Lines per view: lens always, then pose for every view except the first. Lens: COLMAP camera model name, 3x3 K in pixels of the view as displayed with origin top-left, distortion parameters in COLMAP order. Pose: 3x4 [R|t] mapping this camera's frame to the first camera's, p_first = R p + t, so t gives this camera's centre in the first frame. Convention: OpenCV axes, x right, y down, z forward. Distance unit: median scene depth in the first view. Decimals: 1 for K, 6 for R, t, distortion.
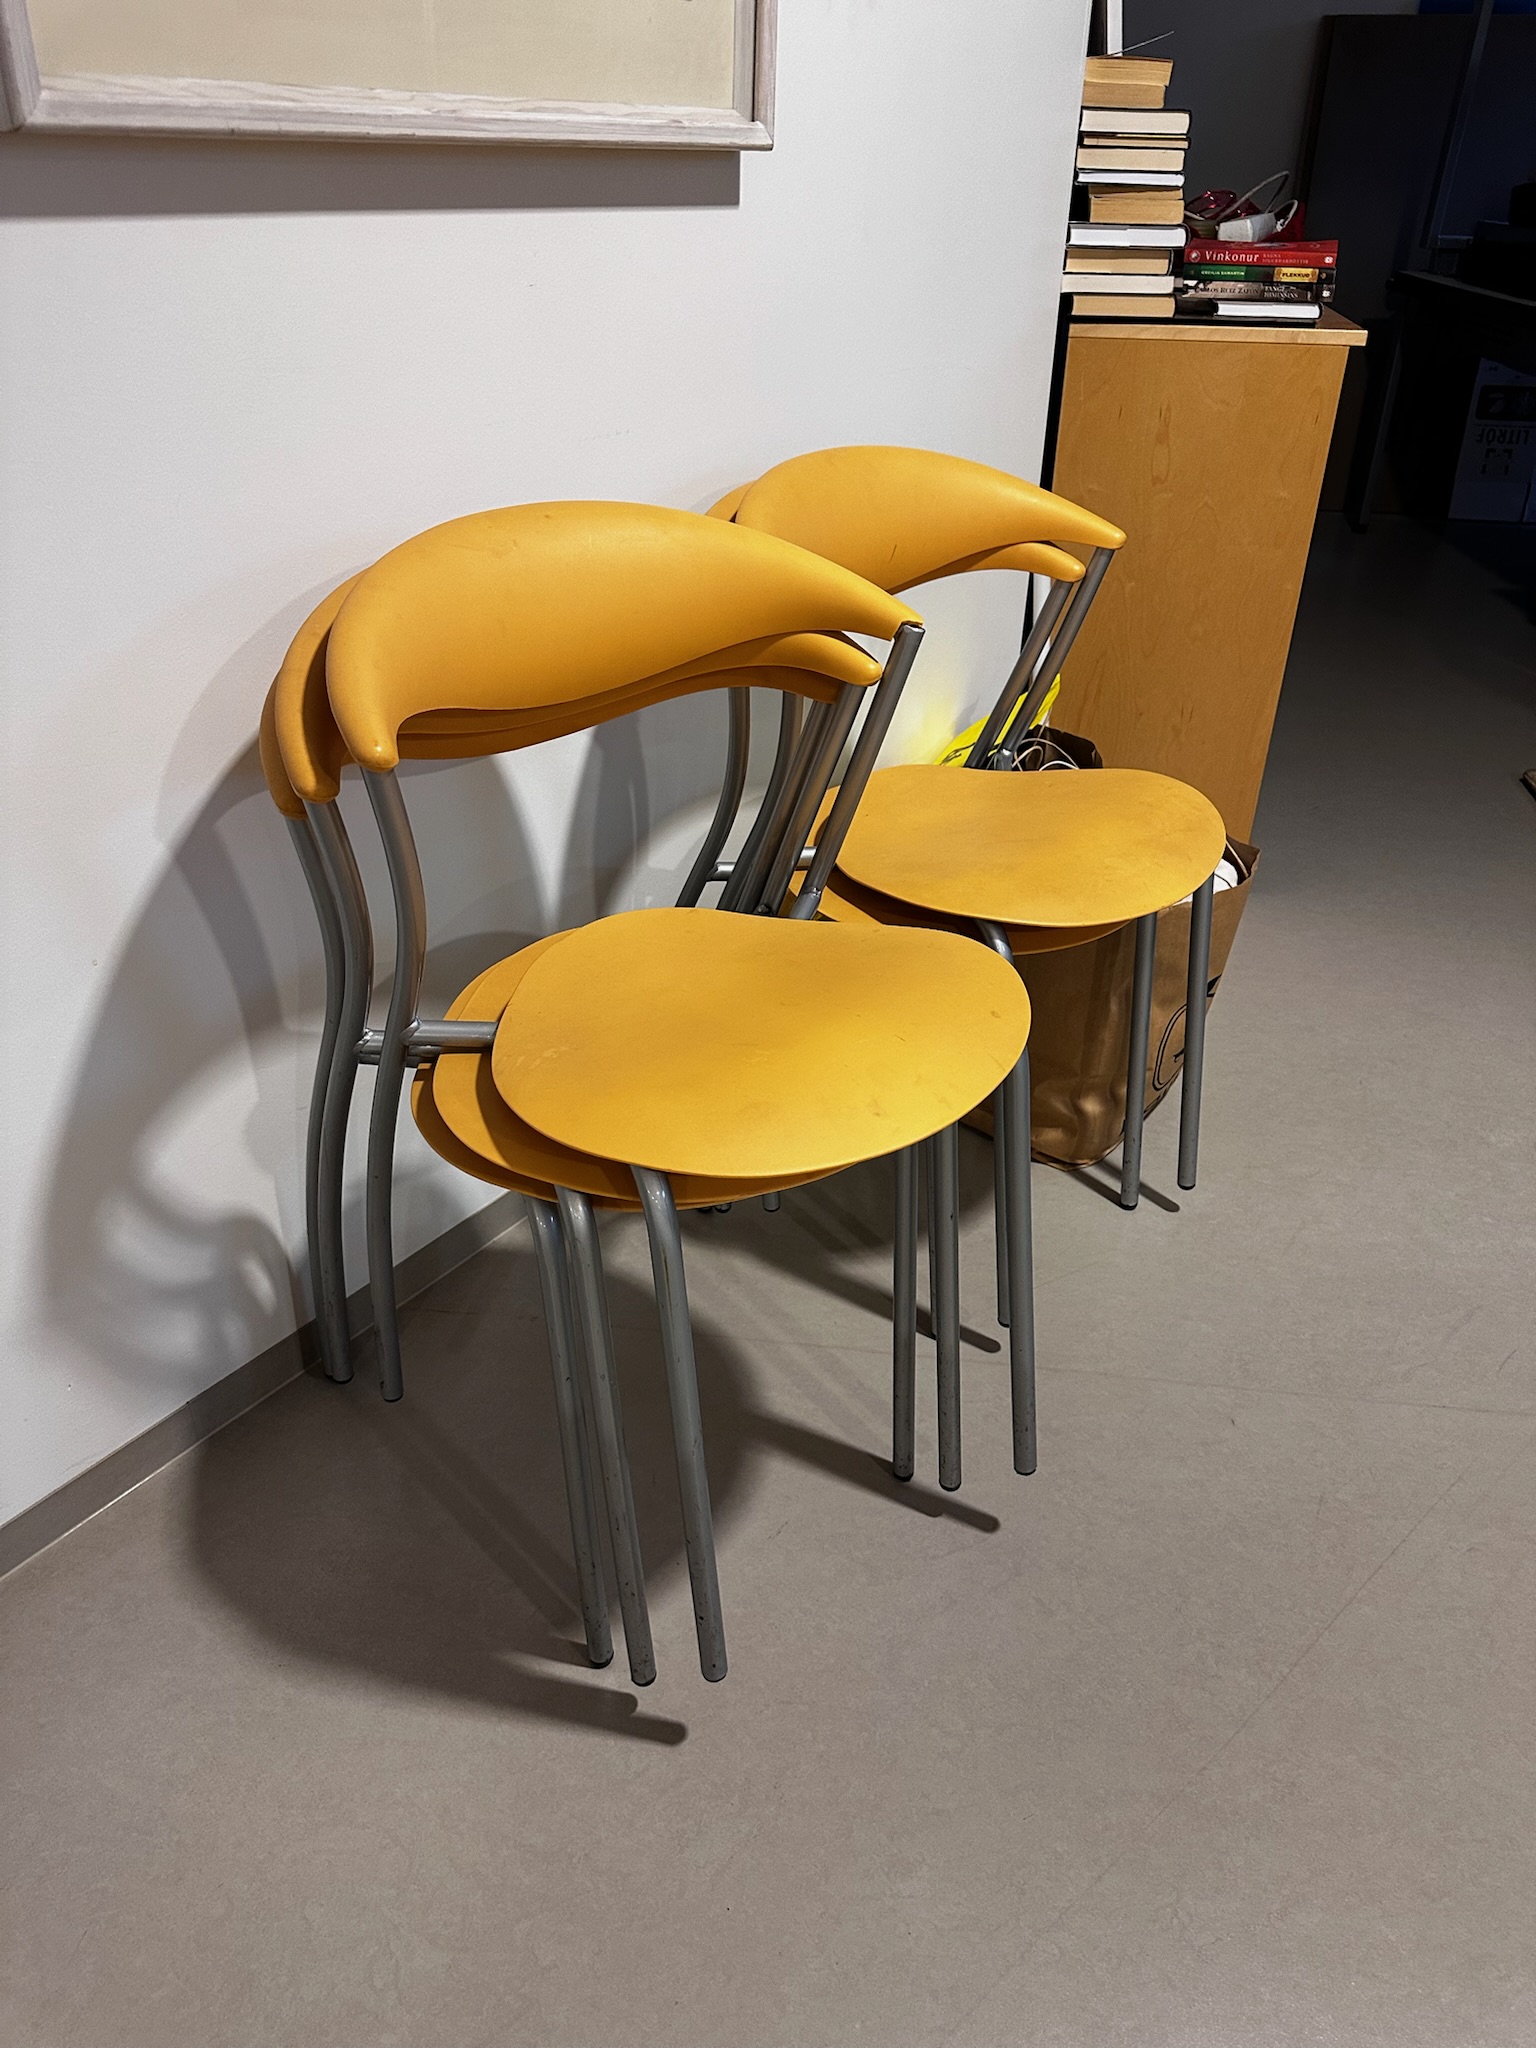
lens RADIAL K [[1415.4, 0, 700.3], [0, 1415.4, 965.8], [0, 0, 1]] dist [0.035256, -0.091118]
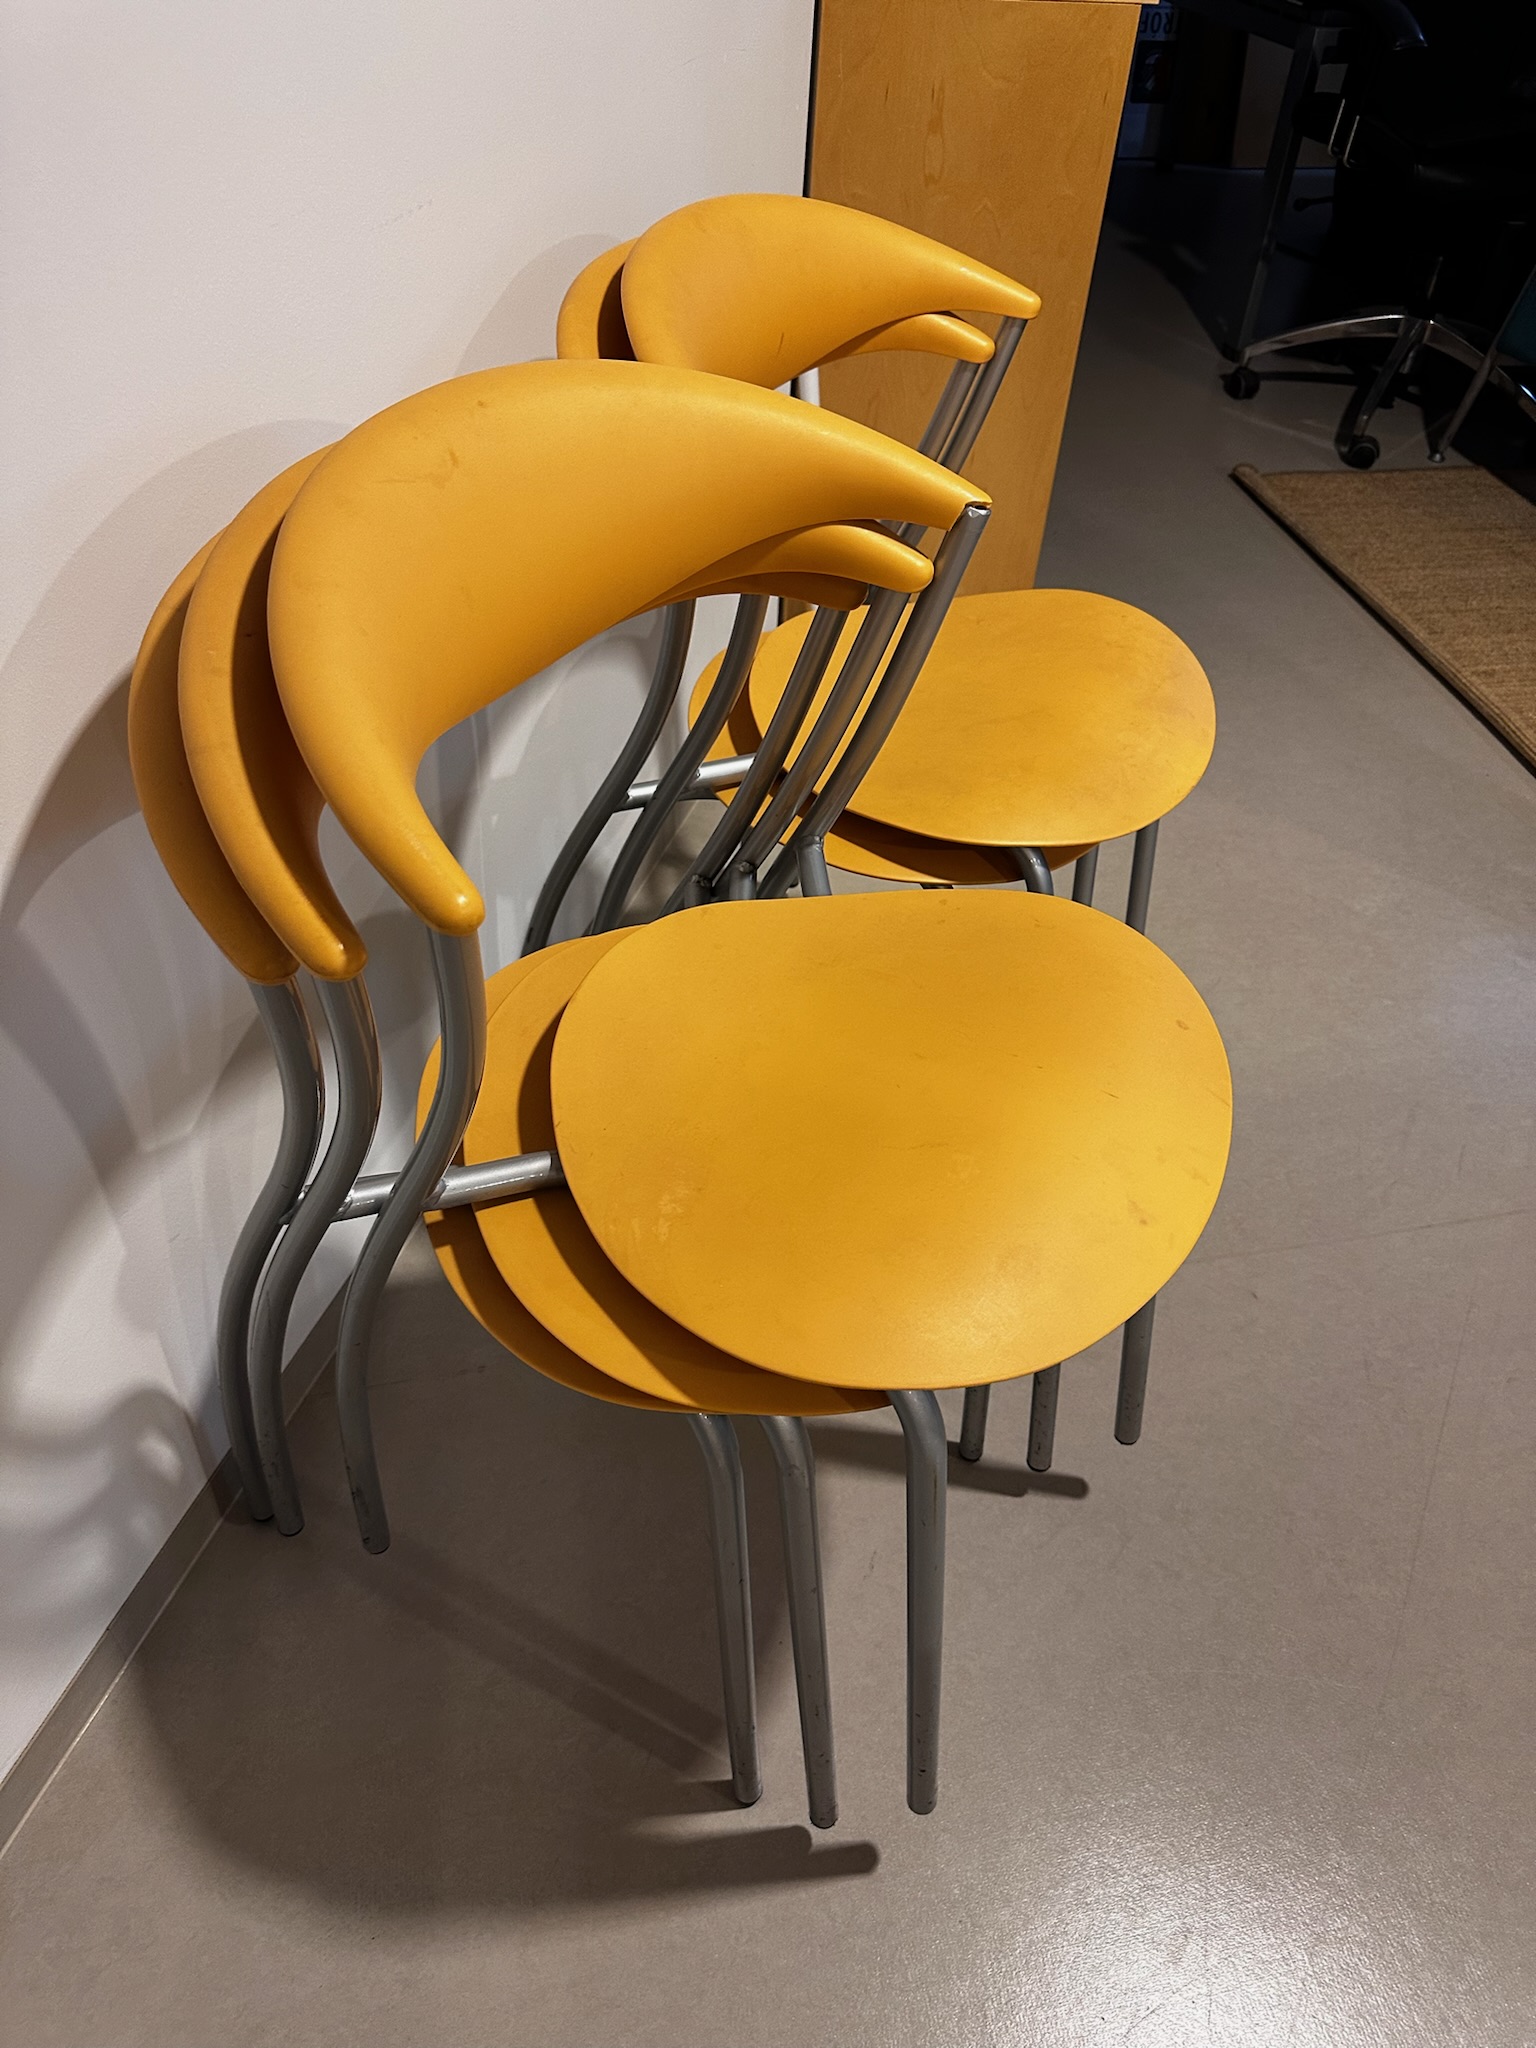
lens RADIAL K [[1489.8, 0, 782.4], [0, 1489.8, 1027.2], [0, 0, 1]] dist [-0.001243, -0.018019]
pose [[0.941048, -0.199482, 0.273197, -0.173560], [0.134613, 0.961752, 0.238563, -0.144465], [-0.310337, -0.187723, 0.931907, 0.205792]]
